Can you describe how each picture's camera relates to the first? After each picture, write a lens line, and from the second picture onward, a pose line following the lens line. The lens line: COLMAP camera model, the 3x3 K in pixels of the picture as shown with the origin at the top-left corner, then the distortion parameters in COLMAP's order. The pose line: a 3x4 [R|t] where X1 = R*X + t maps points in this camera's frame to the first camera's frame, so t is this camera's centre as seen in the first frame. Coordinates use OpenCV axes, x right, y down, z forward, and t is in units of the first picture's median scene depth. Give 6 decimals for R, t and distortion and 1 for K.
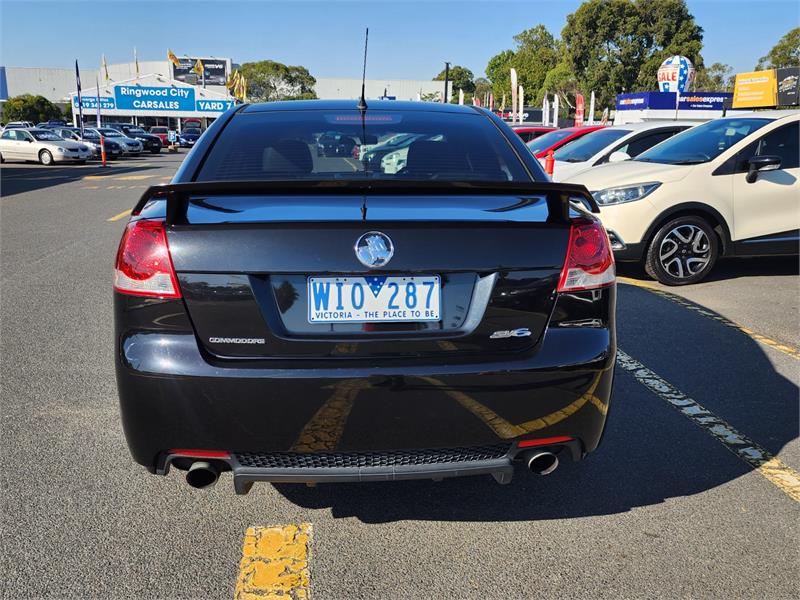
lens RADIAL K [[752.1, 0, 402.1], [0, 752.1, 297.9], [0, 0, 1]] dist [0.022366, 0.000000]
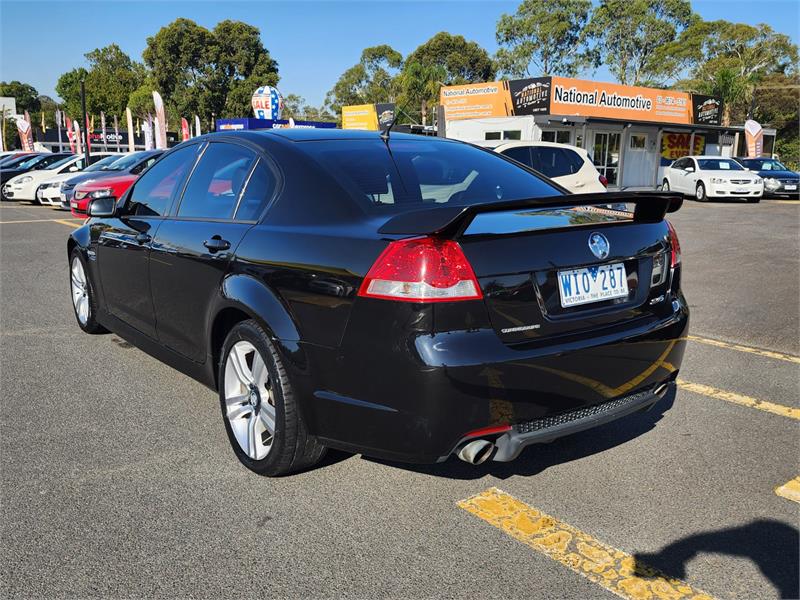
lens RADIAL K [[752.1, 0, 400.8], [0, 752.1, 302.3], [0, 0, 1]] dist [0.022366, 0.000000]
pose [[0.824169, -0.105648, 0.556403, -0.101347], [0.118945, 0.992824, 0.012328, -0.002194], [-0.553713, 0.056021, 0.830821, 0.010281]]
